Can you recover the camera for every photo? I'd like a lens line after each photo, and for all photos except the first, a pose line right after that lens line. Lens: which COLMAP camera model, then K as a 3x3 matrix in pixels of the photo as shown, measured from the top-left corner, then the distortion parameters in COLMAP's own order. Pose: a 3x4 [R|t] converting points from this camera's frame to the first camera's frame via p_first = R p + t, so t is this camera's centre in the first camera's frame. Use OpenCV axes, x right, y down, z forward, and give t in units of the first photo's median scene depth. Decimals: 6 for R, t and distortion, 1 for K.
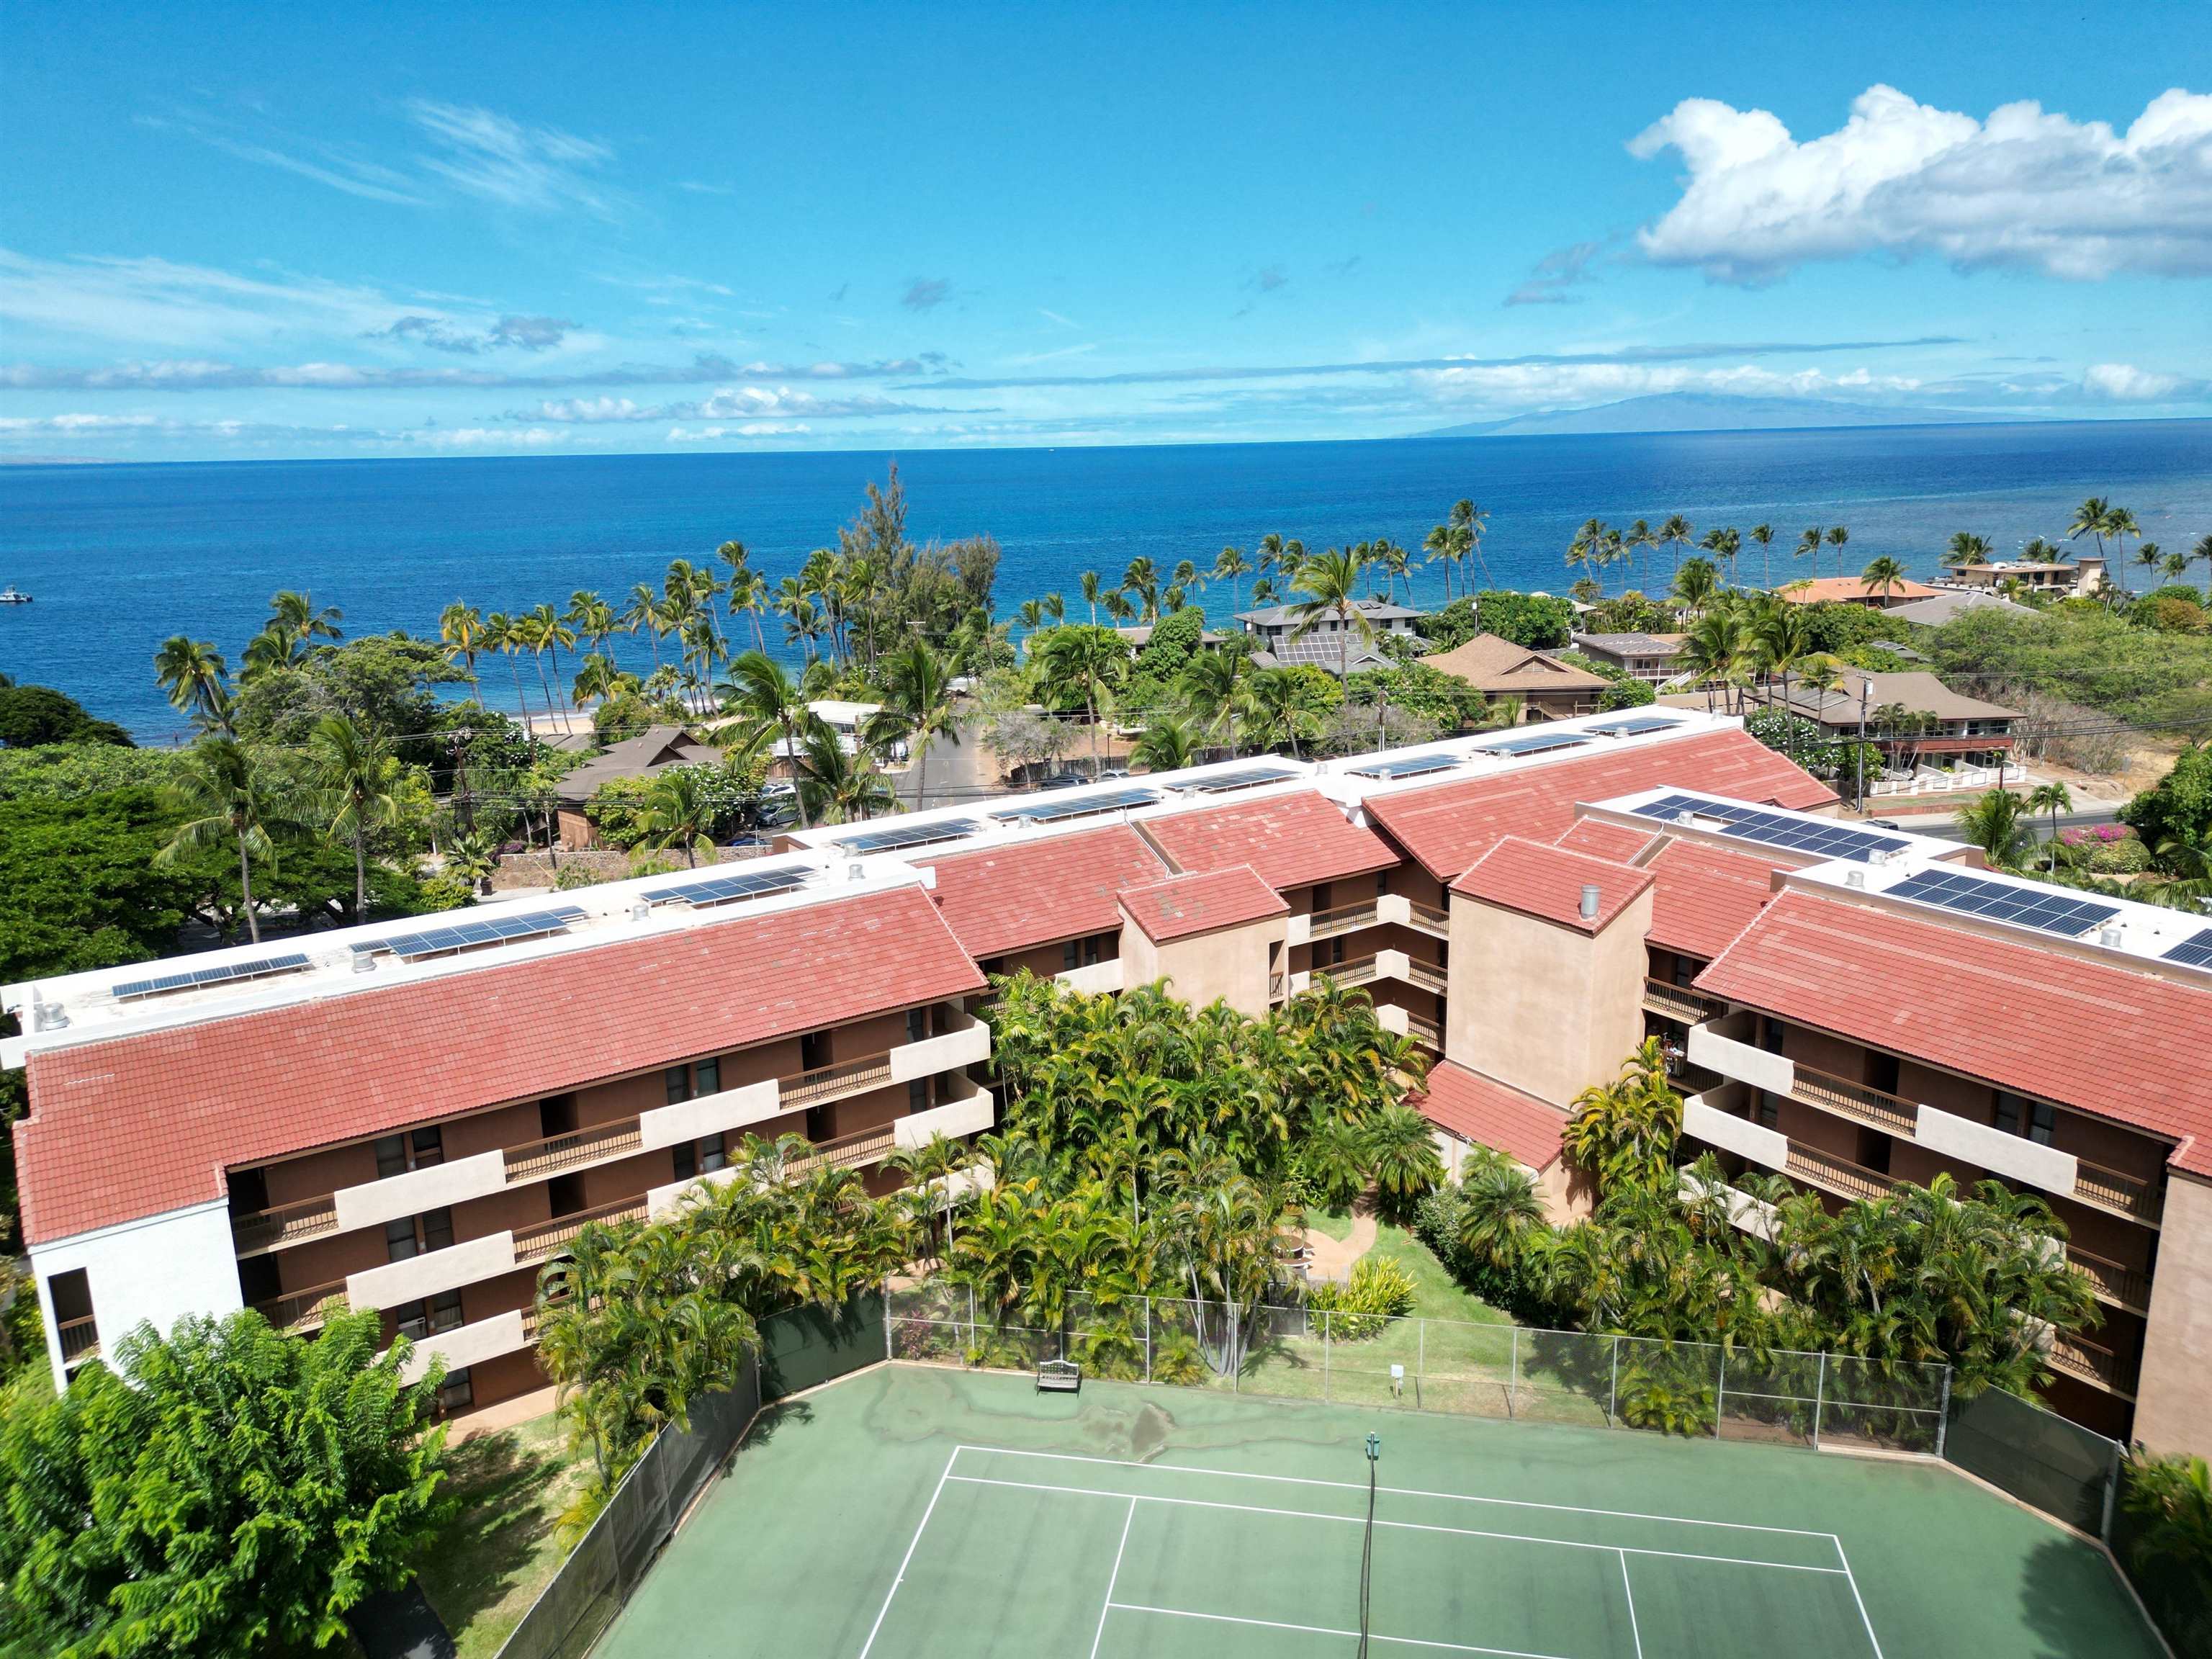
lens RADIAL K [[1560.6, 0, 1106.5], [0, 1560.6, 815.6], [0, 0, 1]] dist [0.090403, -0.097800]
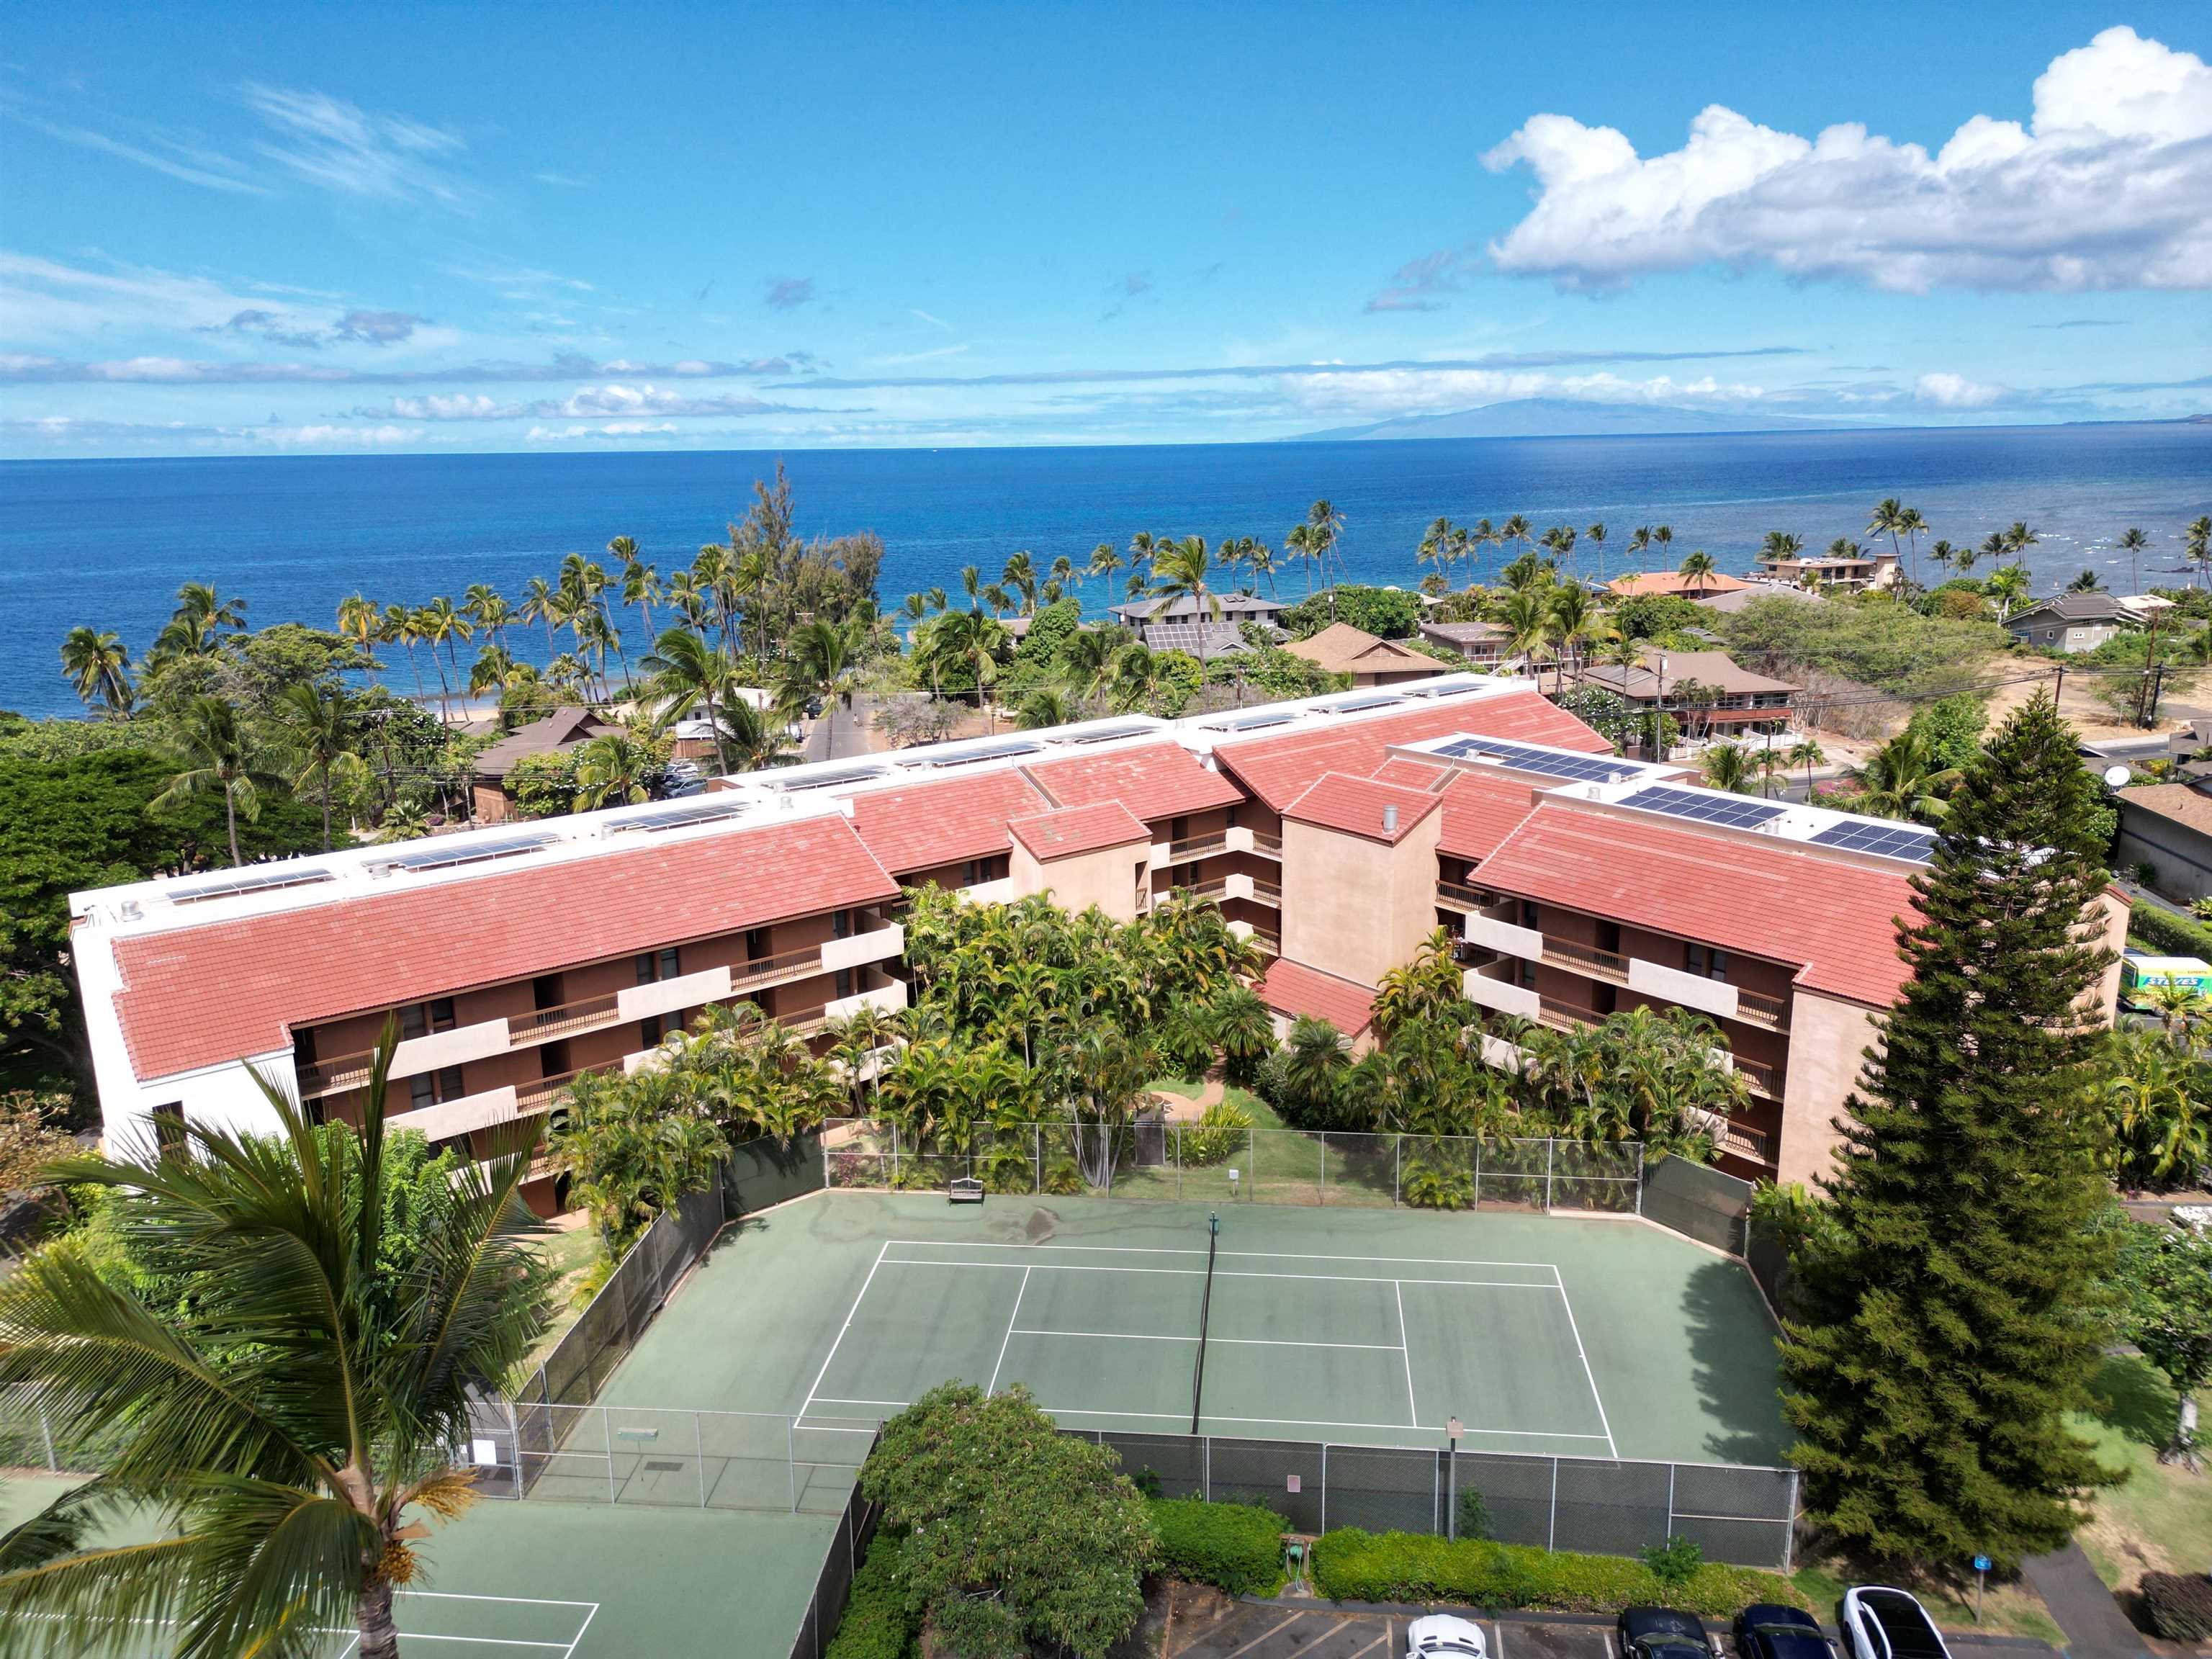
lens RADIAL K [[1560.6, 0, 1106.5], [0, 1560.6, 815.6], [0, 0, 1]] dist [0.090403, -0.097800]
pose [[0.996975, -0.014023, 0.076453, -0.008671], [0.014109, 0.999900, -0.000588, 0.049061], [-0.076438, 0.001665, 0.997073, -0.201991]]
